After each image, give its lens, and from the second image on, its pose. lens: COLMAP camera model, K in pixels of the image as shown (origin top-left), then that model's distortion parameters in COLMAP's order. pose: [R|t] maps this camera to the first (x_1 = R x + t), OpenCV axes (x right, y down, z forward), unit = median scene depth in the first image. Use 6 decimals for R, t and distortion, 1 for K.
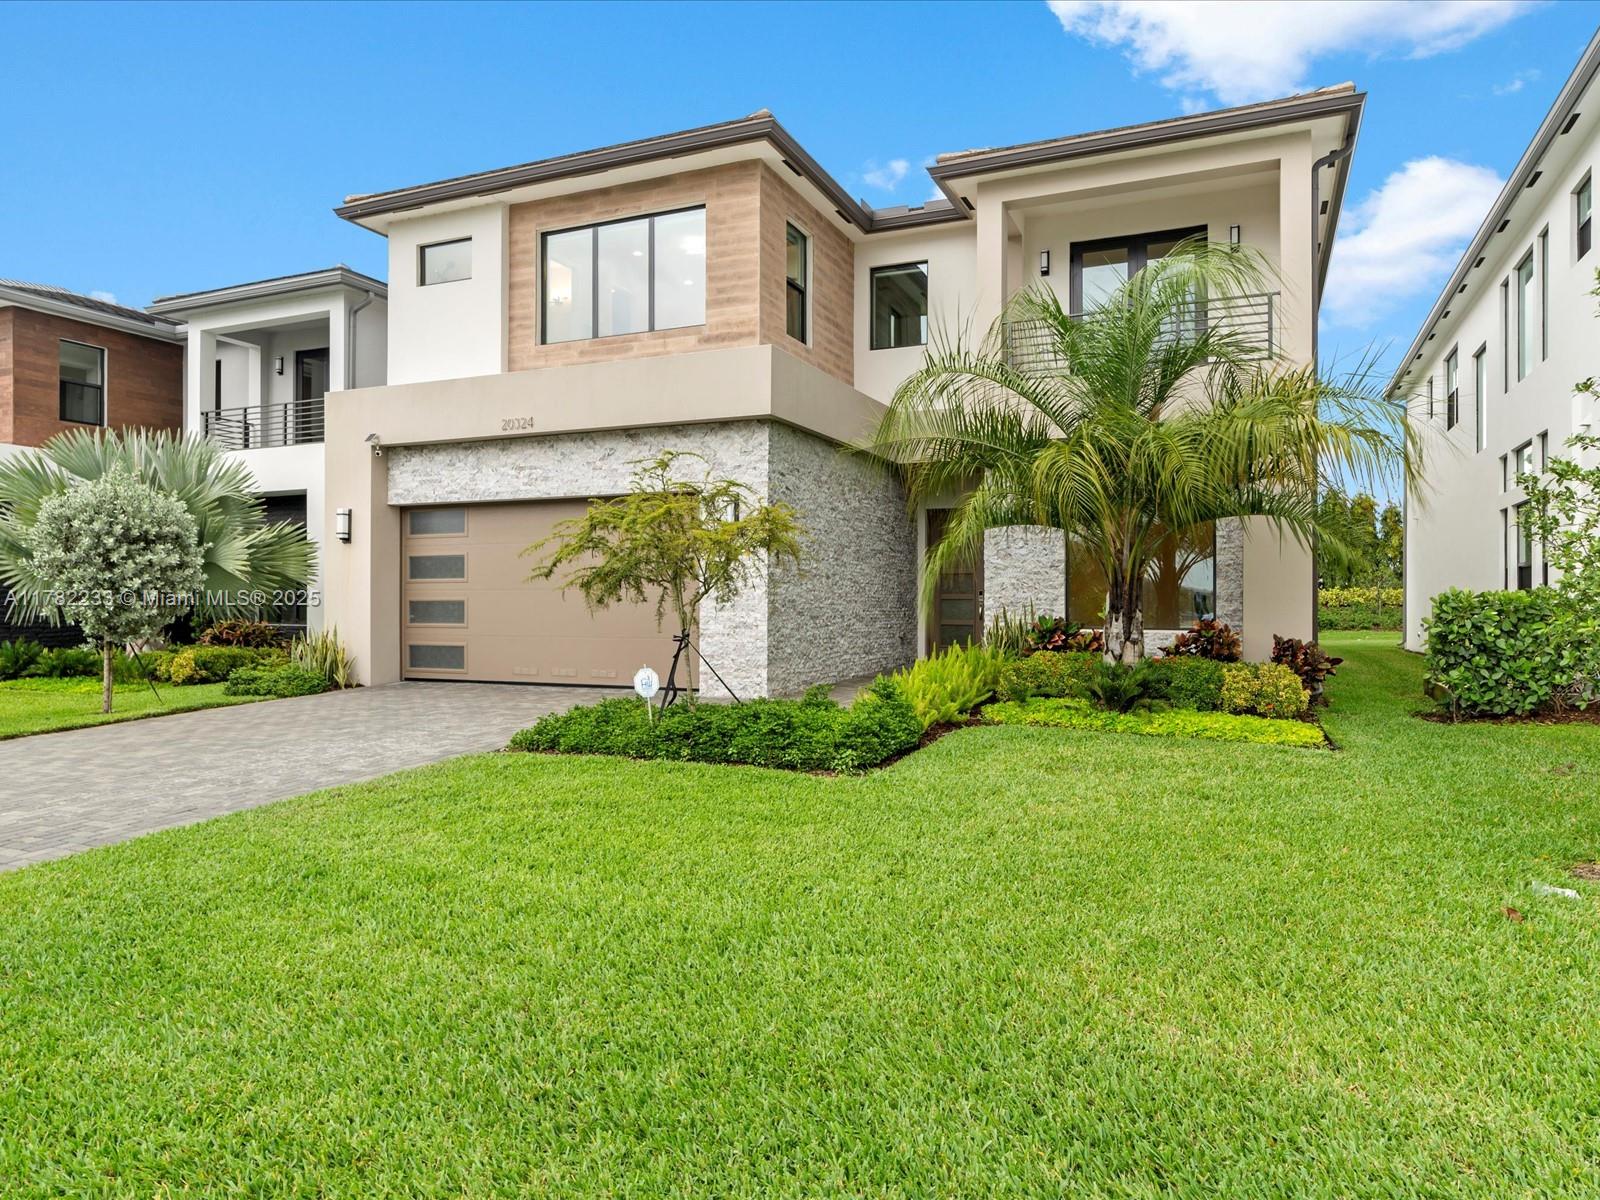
lens RADIAL K [[1069.9, 0, 798.2], [0, 1069.9, 593.9], [0, 0, 1]] dist [-0.008023, 0.009421]
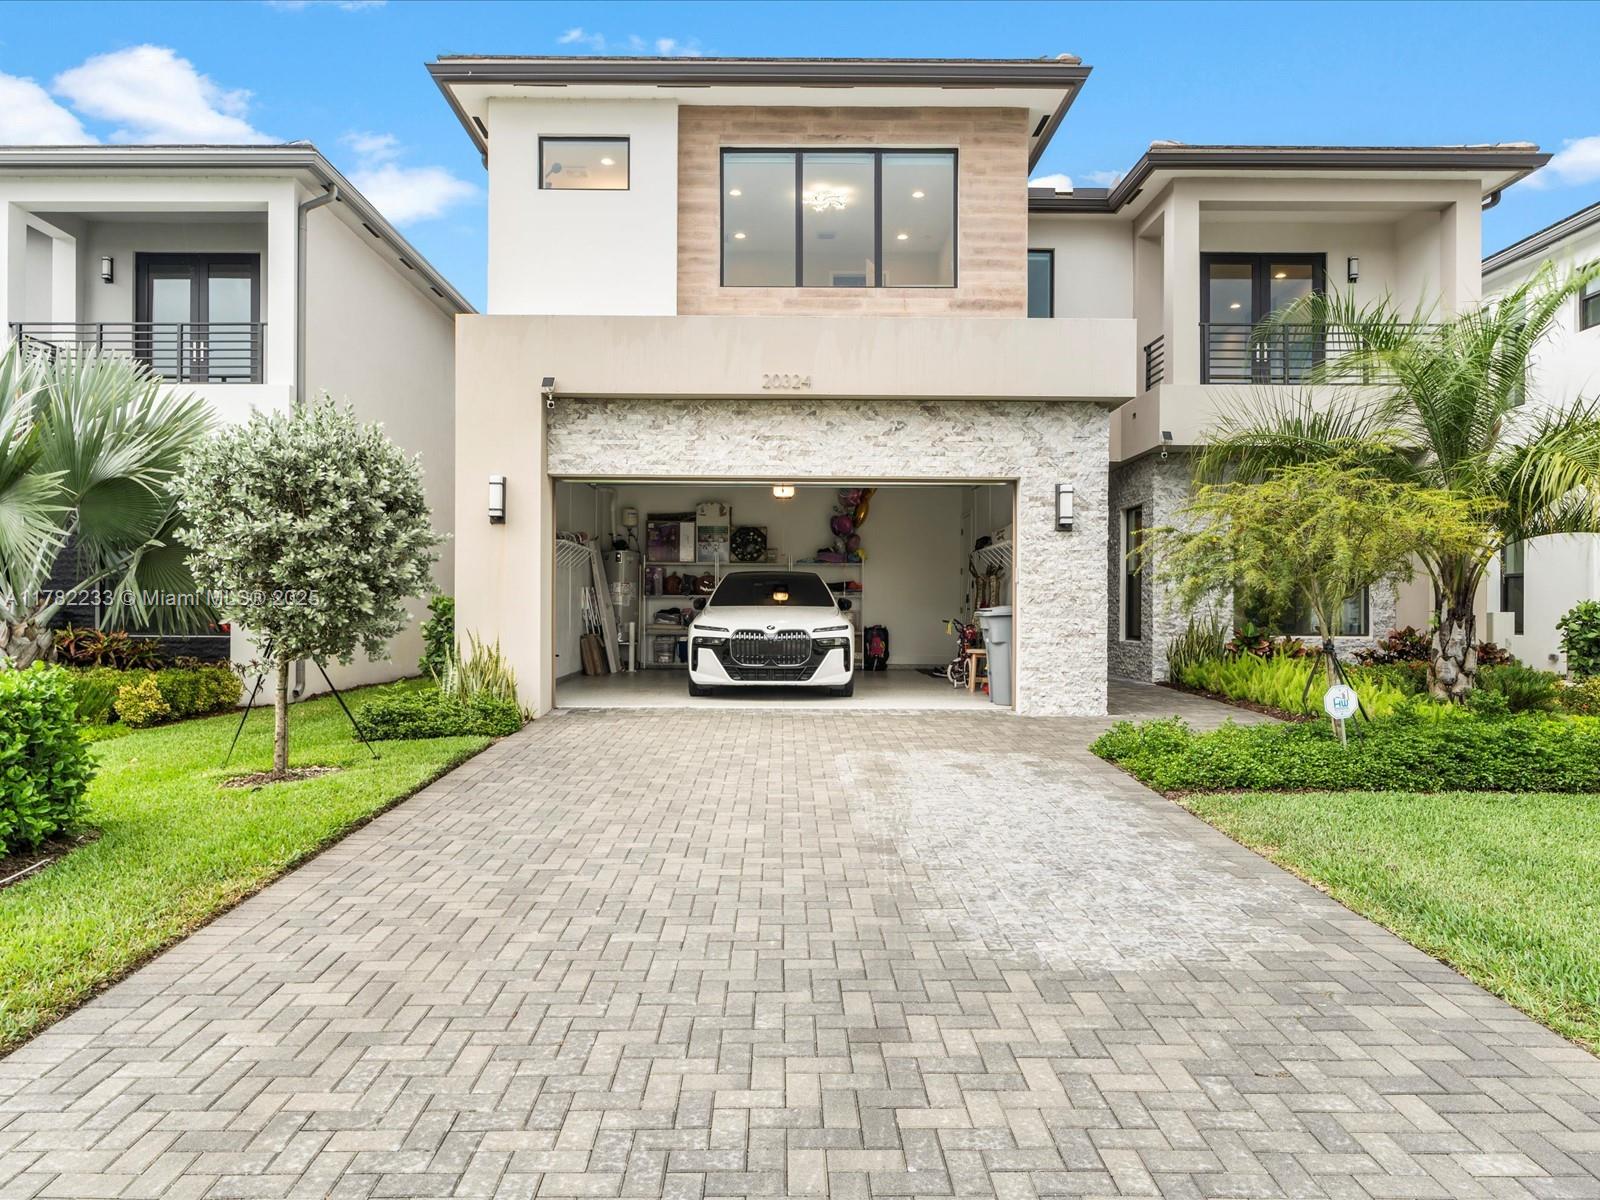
lens RADIAL K [[1069.9, 0, 790.8], [0, 1069.9, 602.2], [0, 0, 1]] dist [-0.008023, 0.009421]
pose [[0.913569, 0.007527, 0.406613, -0.552126], [-0.008758, 0.999961, 0.001168, 0.003953], [-0.406588, -0.004629, 0.913600, 0.256549]]
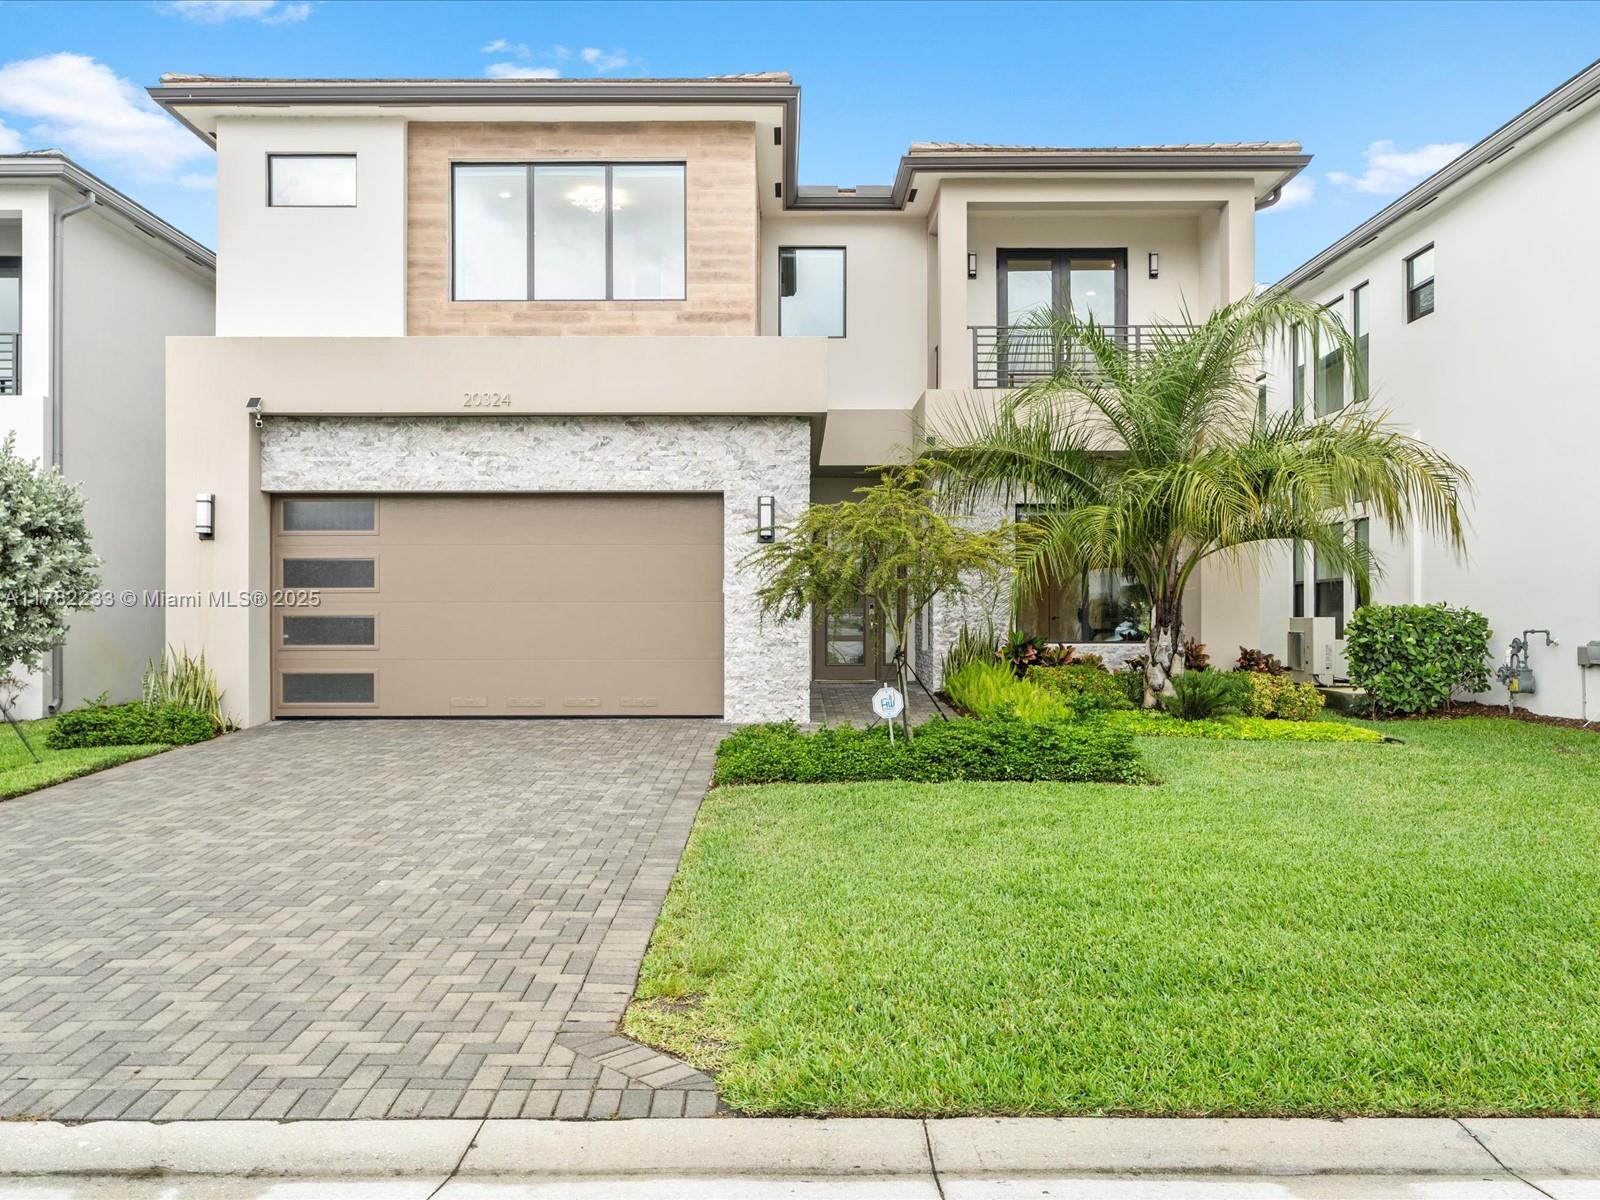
lens RADIAL K [[1271.1, 0, 804.7], [0, 1271.1, 603.0], [0, 0, 1]] dist [-0.002858, 0.002703]
pose [[0.913129, 0.001614, 0.407668, -0.414452], [-0.001249, 0.999999, -0.001161, -0.002532], [-0.407669, 0.000551, 0.913129, 0.010263]]
